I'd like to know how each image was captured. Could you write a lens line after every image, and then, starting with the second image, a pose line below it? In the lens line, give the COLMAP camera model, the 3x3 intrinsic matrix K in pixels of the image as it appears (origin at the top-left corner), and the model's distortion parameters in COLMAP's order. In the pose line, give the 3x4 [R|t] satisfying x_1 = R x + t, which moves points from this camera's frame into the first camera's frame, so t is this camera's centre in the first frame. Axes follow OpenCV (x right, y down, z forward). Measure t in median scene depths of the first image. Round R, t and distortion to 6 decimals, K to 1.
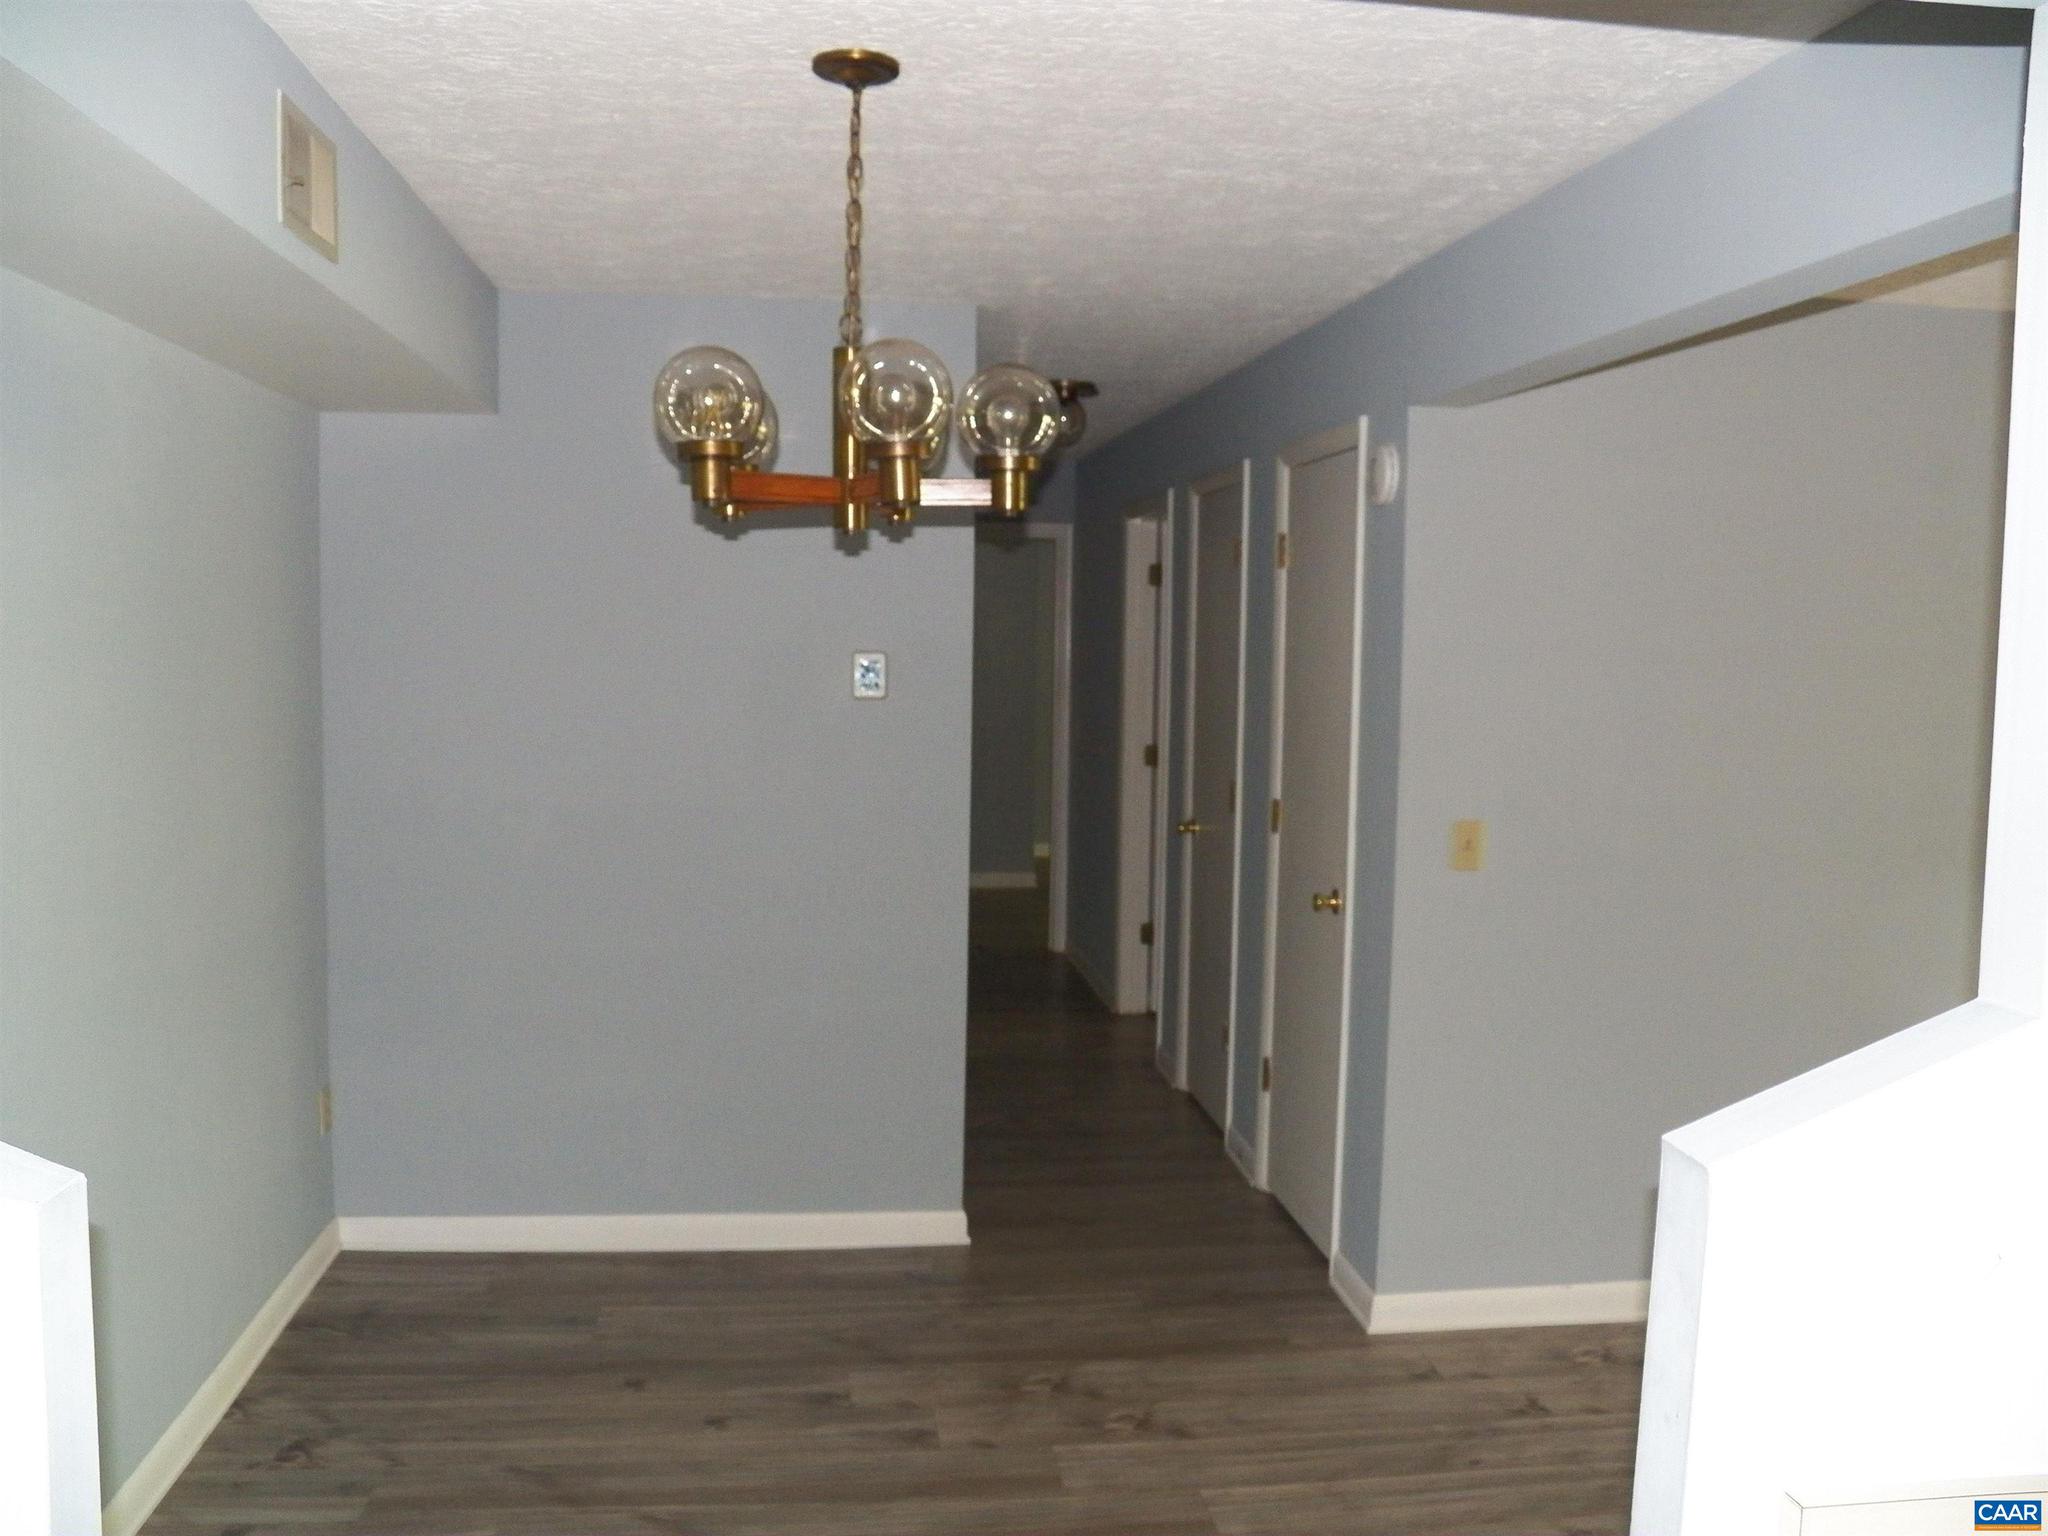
lens RADIAL K [[1671.9, 0, 1024.0], [0, 1671.9, 768.0], [0, 0, 1]] dist [-0.131723, 0.001619]
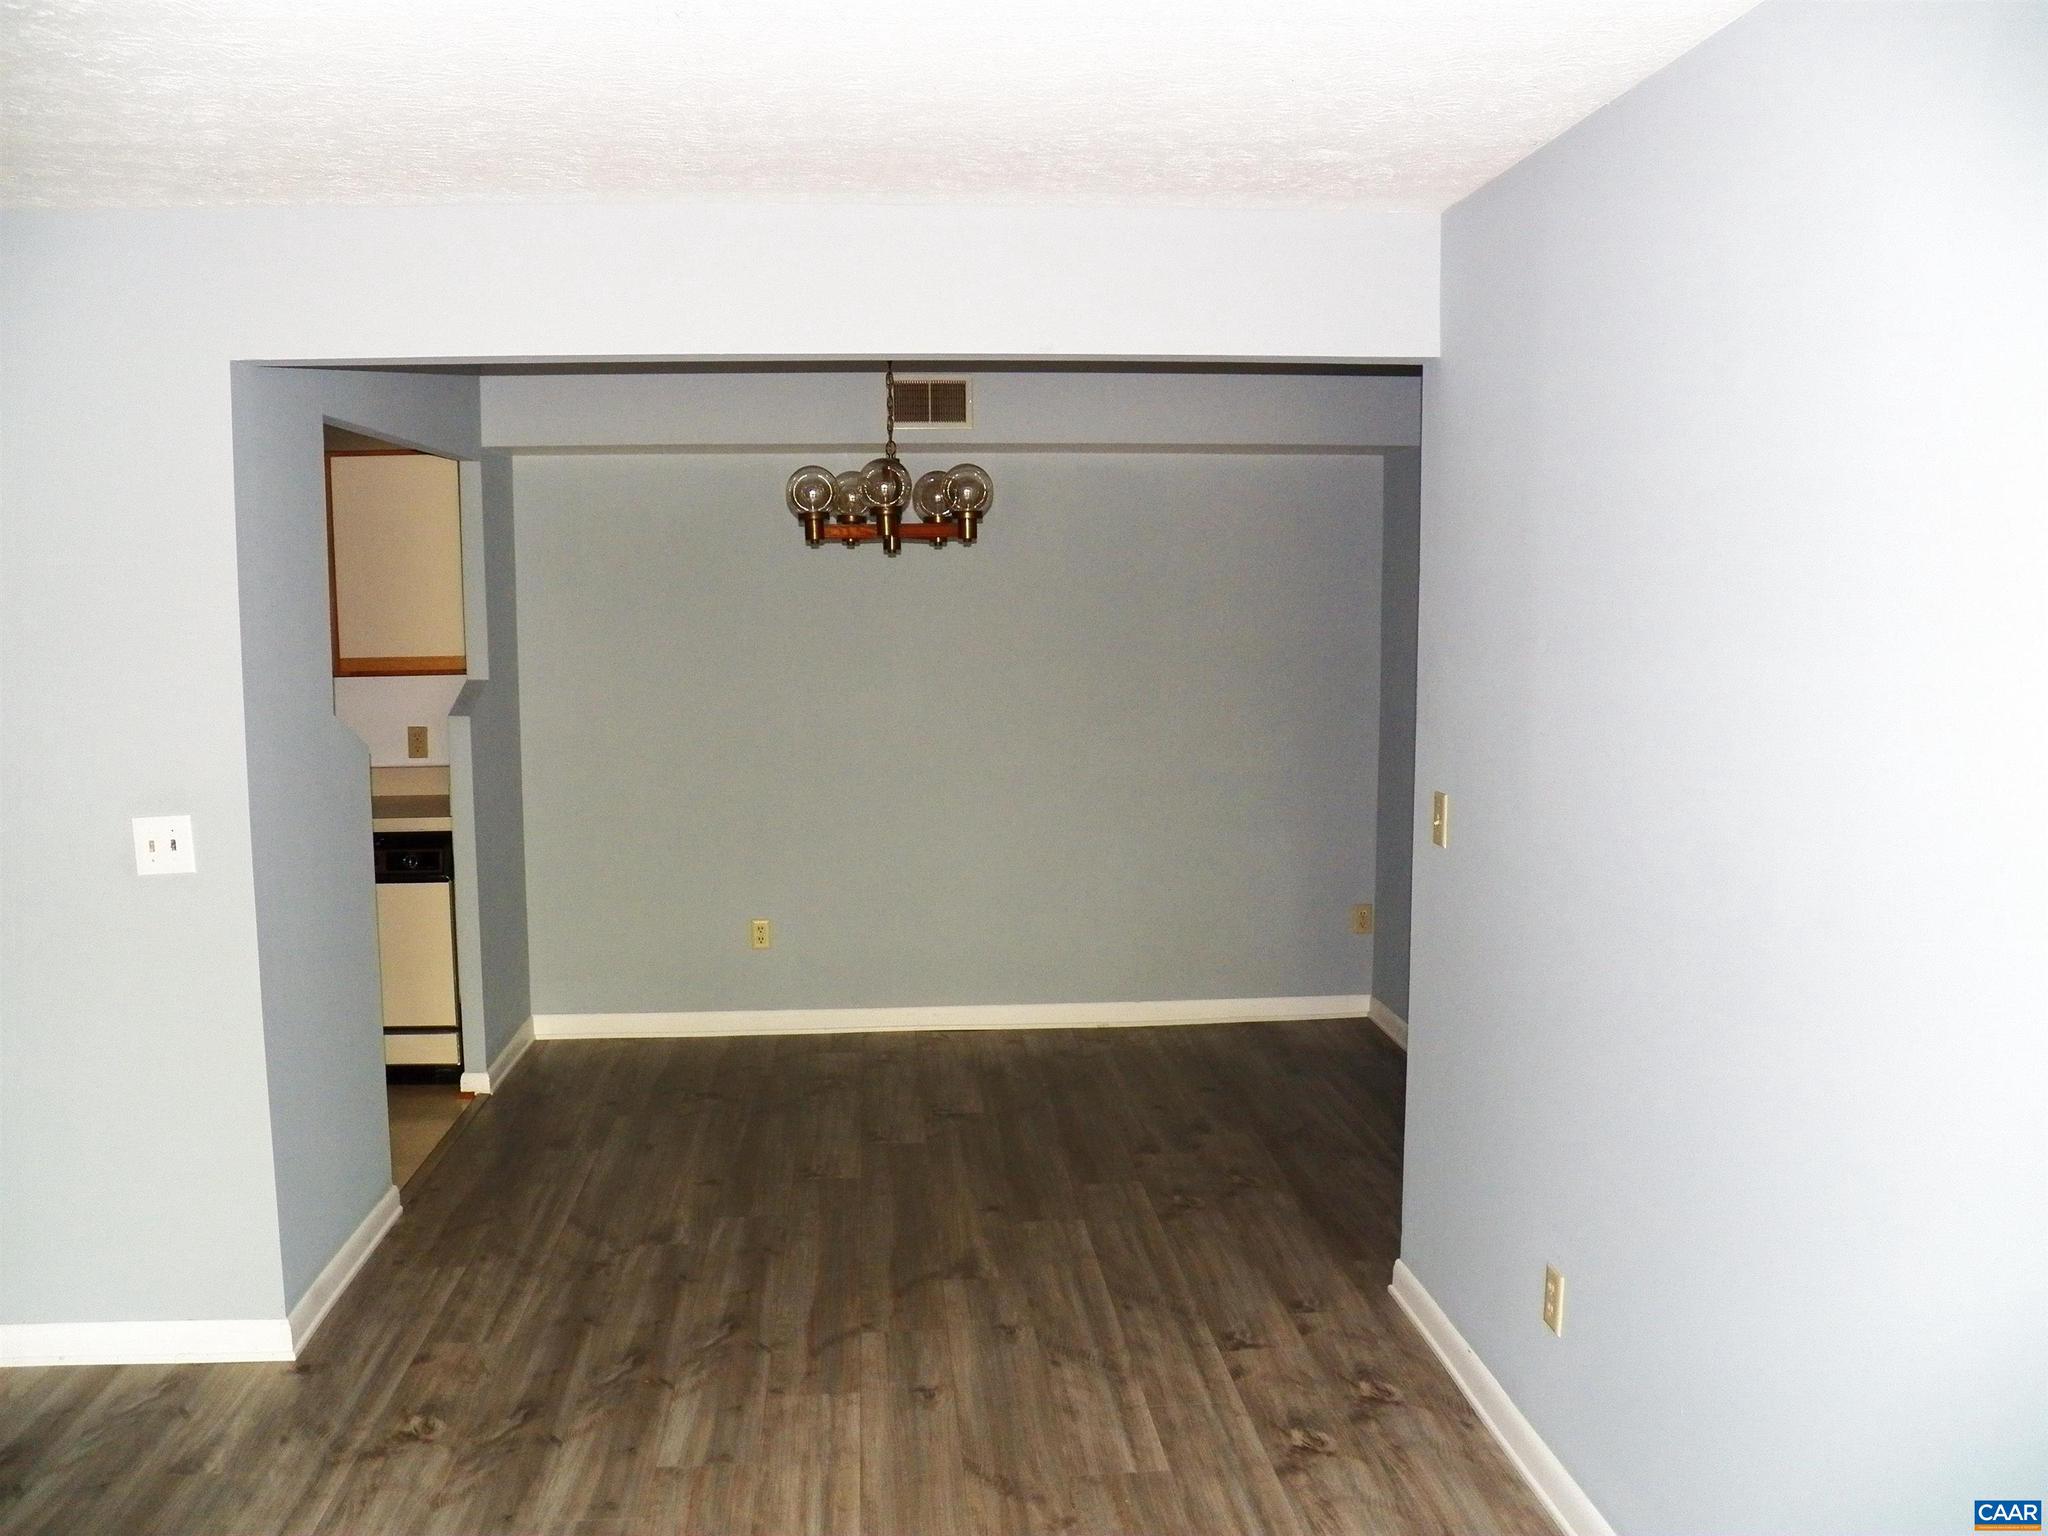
lens RADIAL K [[1671.9, 0, 1024.0], [0, 1671.9, 768.0], [0, 0, 1]] dist [-0.131723, 0.001619]
pose [[-0.007737, 0.102540, -0.994699, 1.378747], [-0.092253, 0.990413, 0.102815, -0.069386], [0.995706, 0.092559, 0.001797, 0.859278]]
